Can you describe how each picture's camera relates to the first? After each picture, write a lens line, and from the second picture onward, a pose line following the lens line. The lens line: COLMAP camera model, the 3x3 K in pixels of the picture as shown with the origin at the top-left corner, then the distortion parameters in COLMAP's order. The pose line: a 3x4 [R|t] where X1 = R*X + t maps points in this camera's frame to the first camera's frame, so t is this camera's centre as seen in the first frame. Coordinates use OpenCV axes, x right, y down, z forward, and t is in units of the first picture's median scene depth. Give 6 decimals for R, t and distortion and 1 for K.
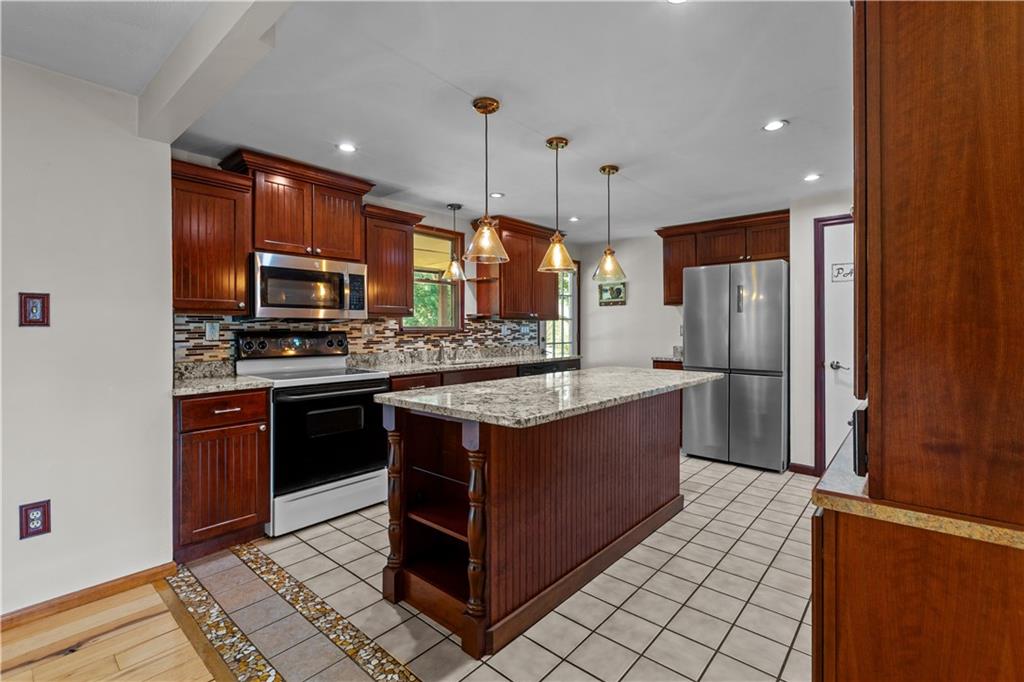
lens RADIAL K [[460.6, 0, 513.8], [0, 460.6, 332.8], [0, 0, 1]] dist [-0.001860, 0.000225]
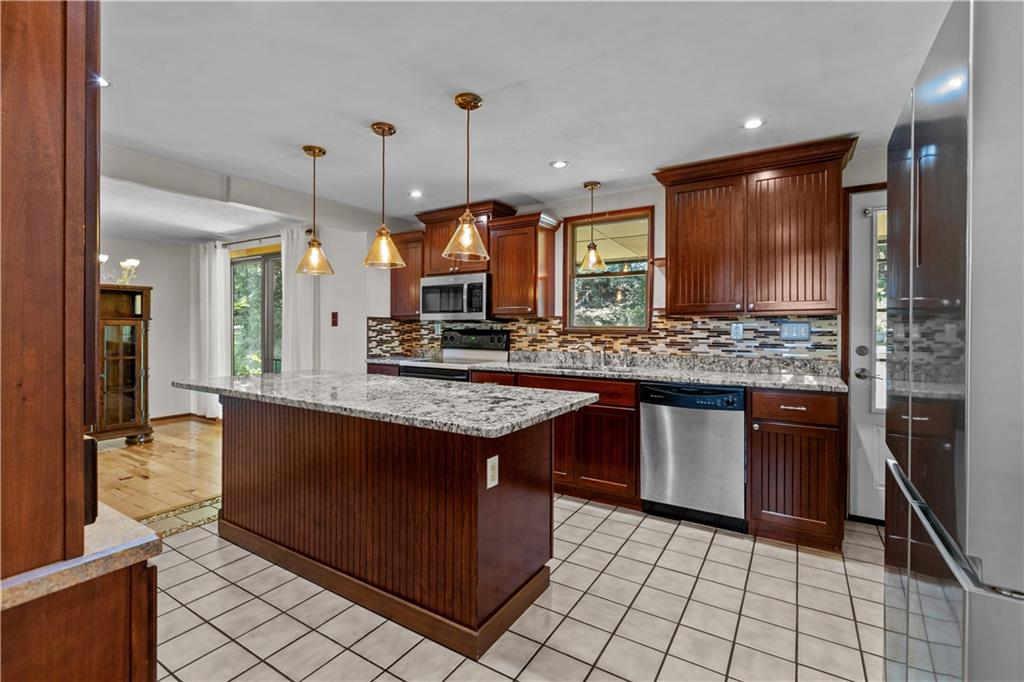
lens RADIAL K [[460.6, 0, 512.8], [0, 460.6, 326.7], [0, 0, 1]] dist [-0.001860, 0.000225]
pose [[0.146626, 0.001339, -0.989191, 0.724906], [-0.012163, 0.999926, -0.000449, -0.010620], [0.989117, 0.012097, 0.146632, 0.765808]]
